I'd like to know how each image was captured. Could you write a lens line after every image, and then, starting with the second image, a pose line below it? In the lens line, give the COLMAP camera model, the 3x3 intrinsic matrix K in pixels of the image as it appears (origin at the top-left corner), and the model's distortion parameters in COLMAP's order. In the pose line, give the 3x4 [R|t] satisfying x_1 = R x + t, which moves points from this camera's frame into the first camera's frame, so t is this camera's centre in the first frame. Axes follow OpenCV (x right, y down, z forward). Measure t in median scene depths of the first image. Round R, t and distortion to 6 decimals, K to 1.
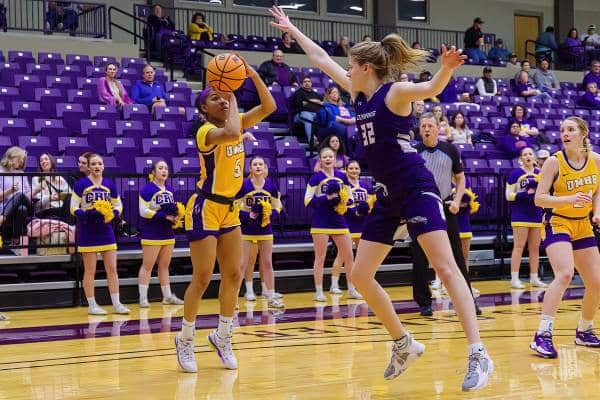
lens RADIAL K [[1122.5, 0, 300.0], [0, 1122.5, 200.0], [0, 0, 1]] dist [-0.025035, 0.177396]
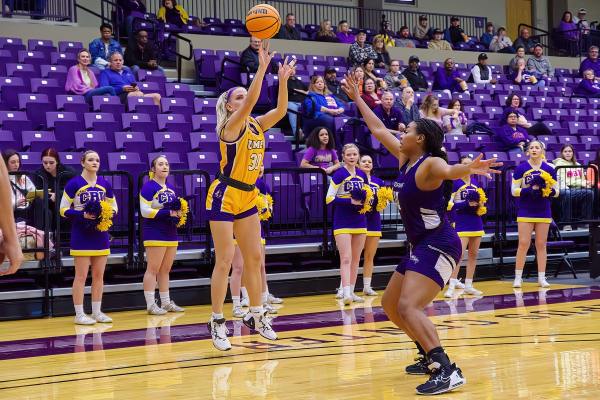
lens RADIAL K [[1291.2, 0, 300.0], [0, 1291.2, 200.0], [0, 0, 1]] dist [0.040885, -0.095427]
pose [[0.994900, -0.012098, 0.100137, -0.094959], [0.012079, 0.999927, 0.000796, 0.001361], [-0.100139, 0.000418, 0.994973, -0.057741]]
